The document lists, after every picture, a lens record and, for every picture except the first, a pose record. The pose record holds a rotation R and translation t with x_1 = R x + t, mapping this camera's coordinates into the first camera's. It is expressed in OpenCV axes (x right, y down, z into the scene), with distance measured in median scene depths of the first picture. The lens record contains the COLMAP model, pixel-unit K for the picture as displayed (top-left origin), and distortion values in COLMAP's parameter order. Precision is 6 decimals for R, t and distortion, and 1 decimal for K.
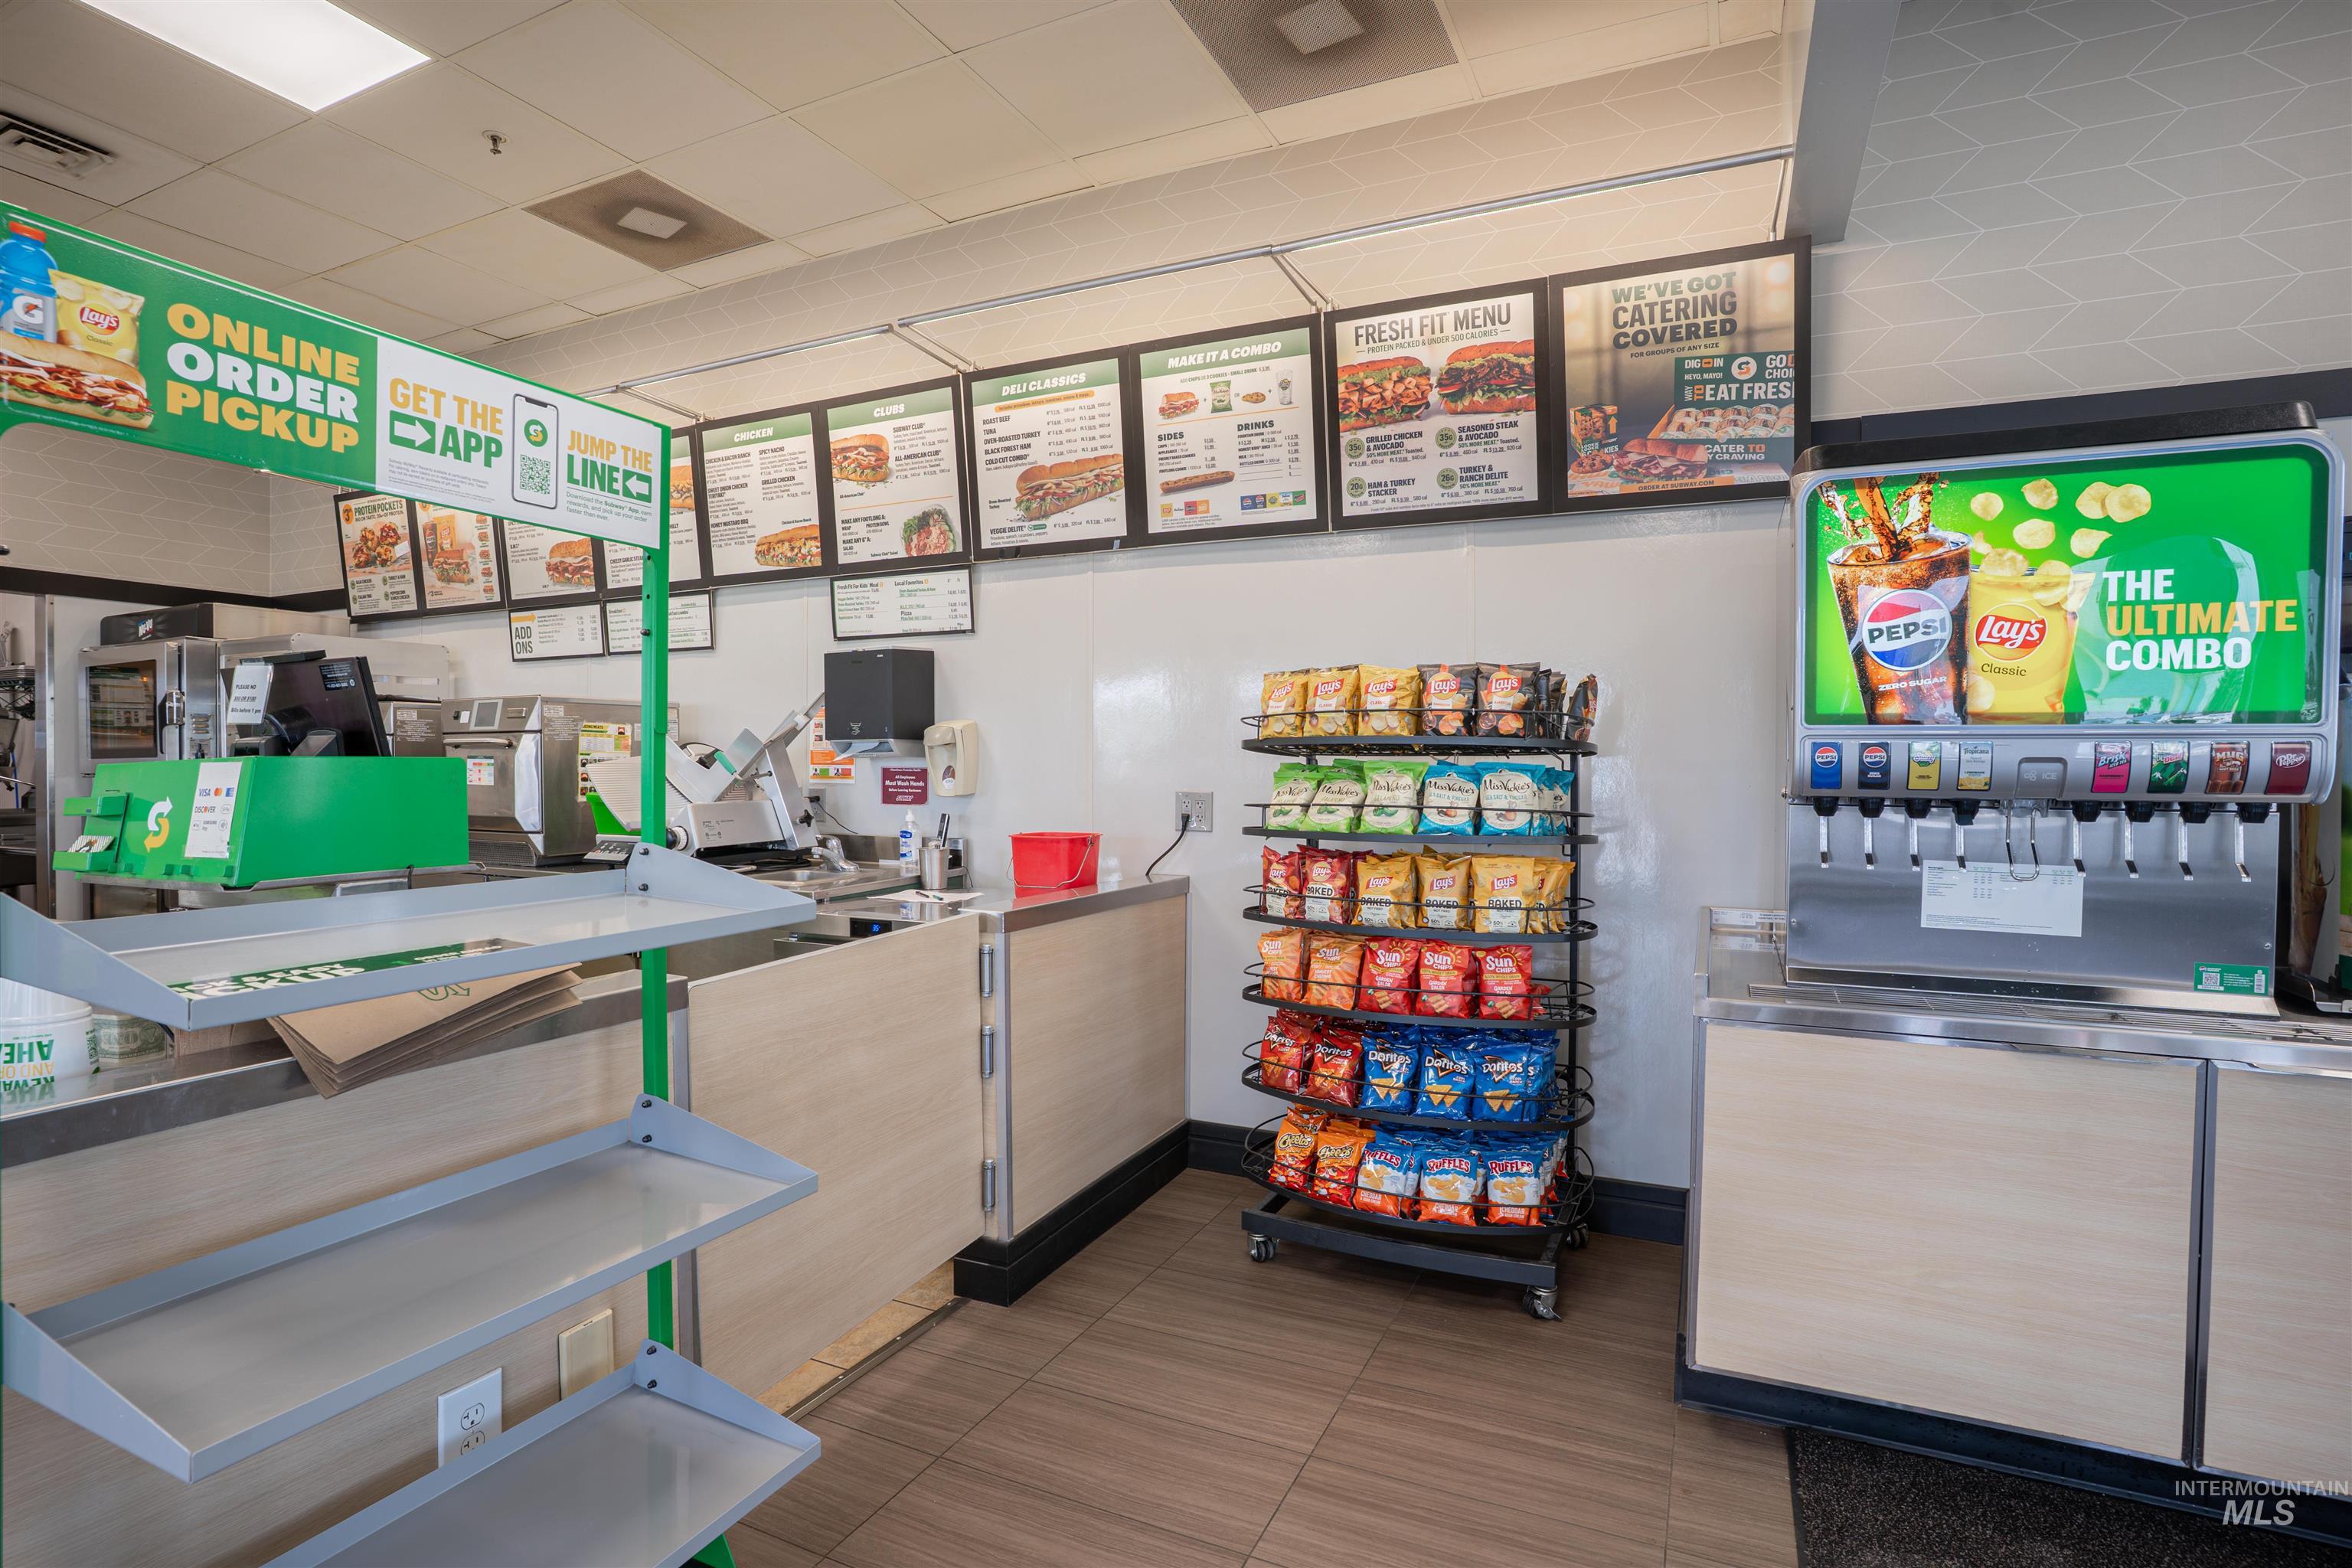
lens RADIAL K [[1147.3, 0, 1169.4], [0, 1147.3, 776.2], [0, 0, 1]] dist [-0.066537, 0.026947]
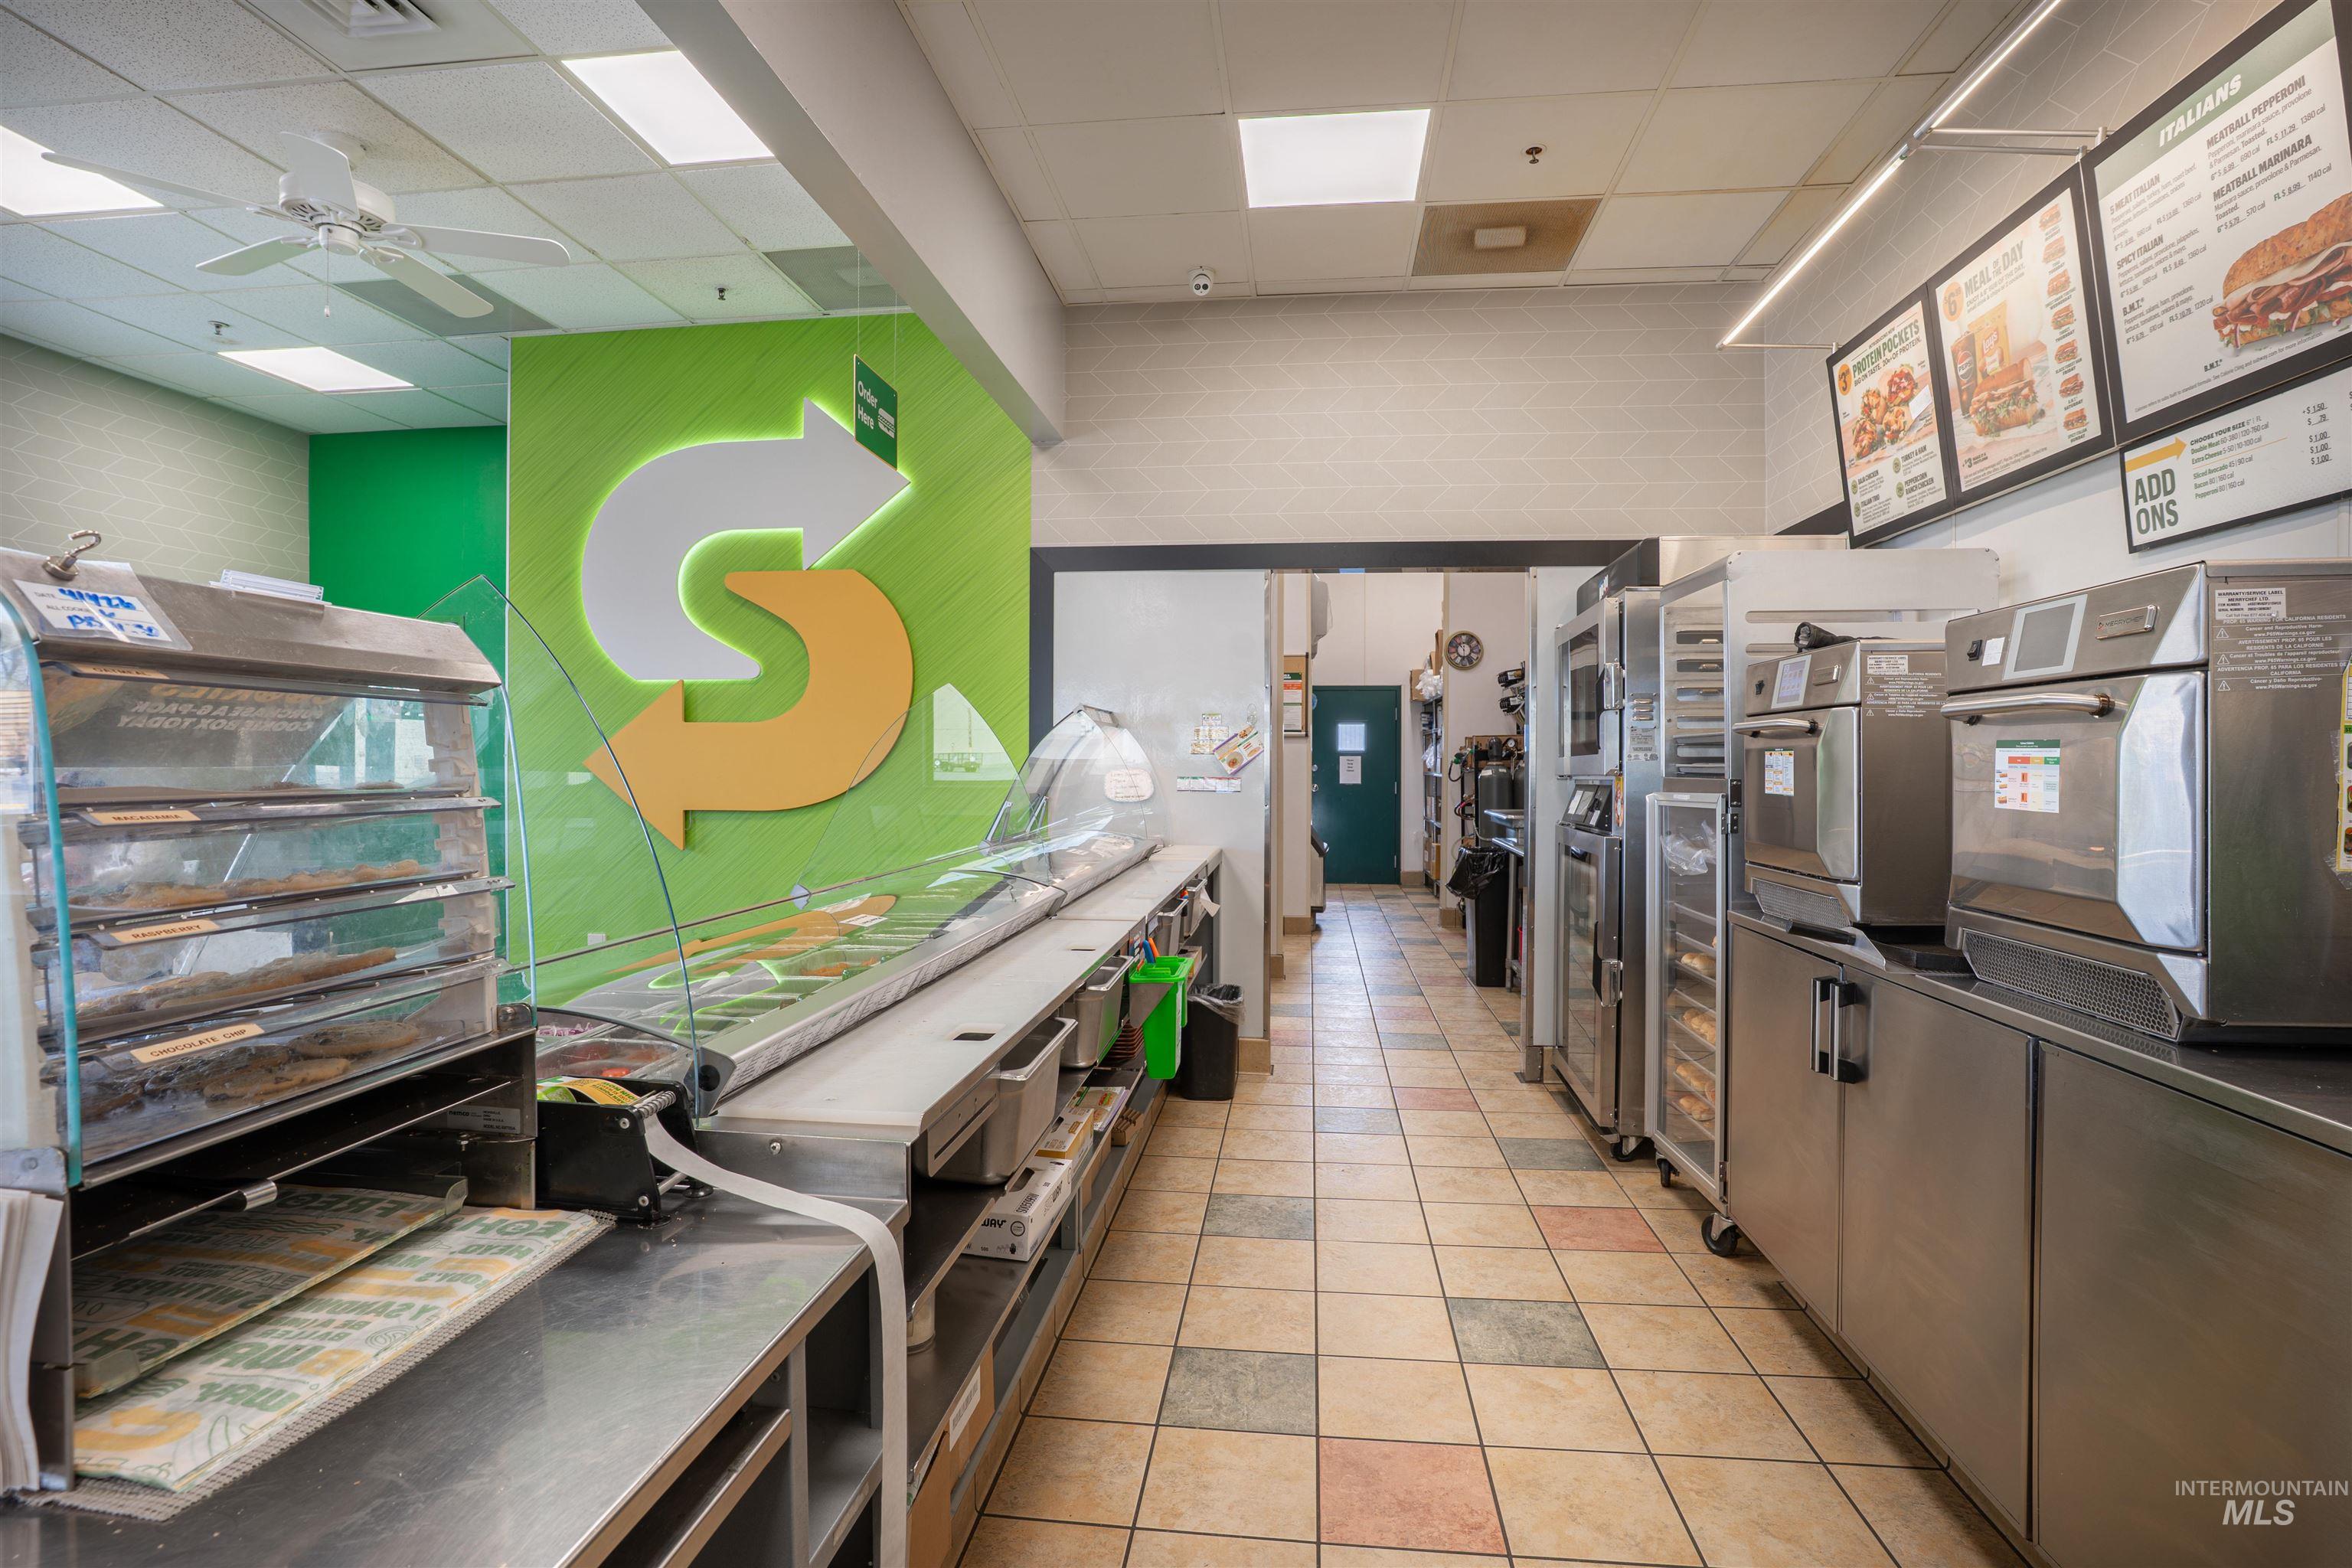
lens RADIAL K [[1147.3, 0, 1169.4], [0, 1147.3, 776.2], [0, 0, 1]] dist [-0.066537, 0.026947]
pose [[0.312483, 0.009911, -0.949872, -0.259821], [-0.014063, 0.999884, 0.005807, -0.002487], [0.949819, 0.011543, 0.312586, 0.459541]]
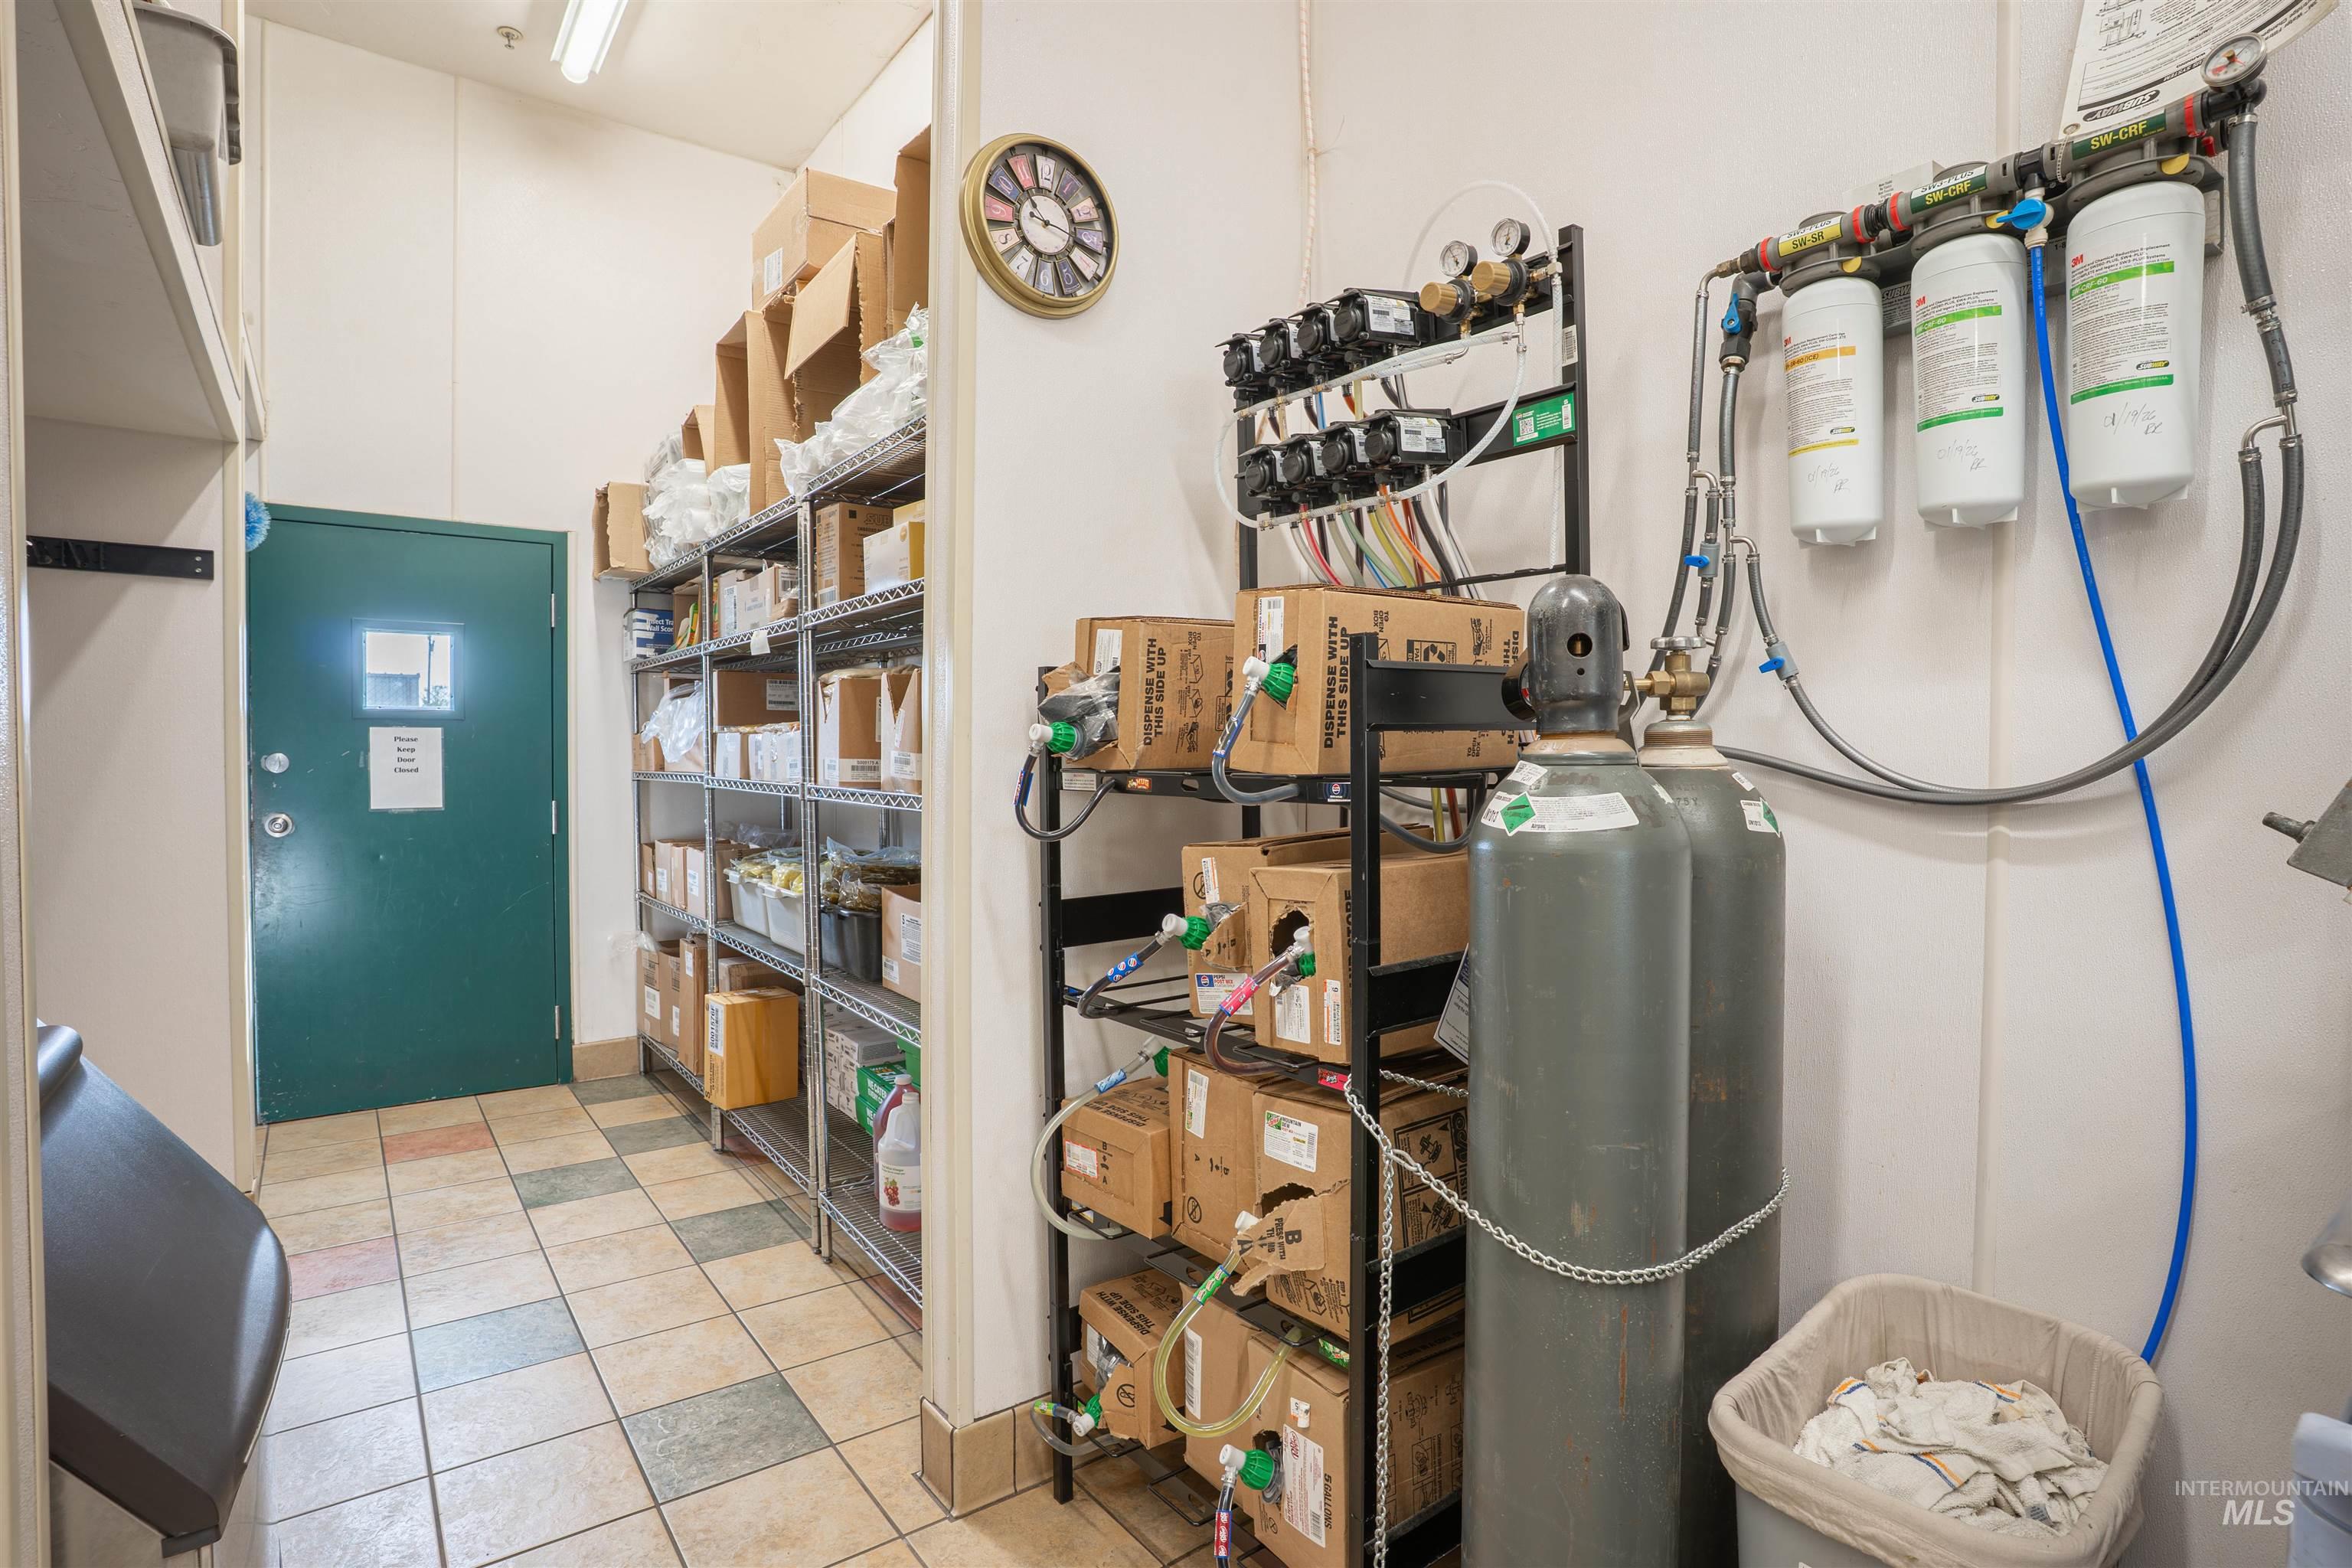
lens RADIAL K [[1147.3, 0, 1169.4], [0, 1147.3, 776.2], [0, 0, 1]] dist [-0.066537, 0.026947]
pose [[0.882033, 0.011335, -0.471052, -0.904483], [-0.005179, 0.999883, 0.014361, -0.009612], [0.471160, -0.010227, 0.881989, 0.786503]]
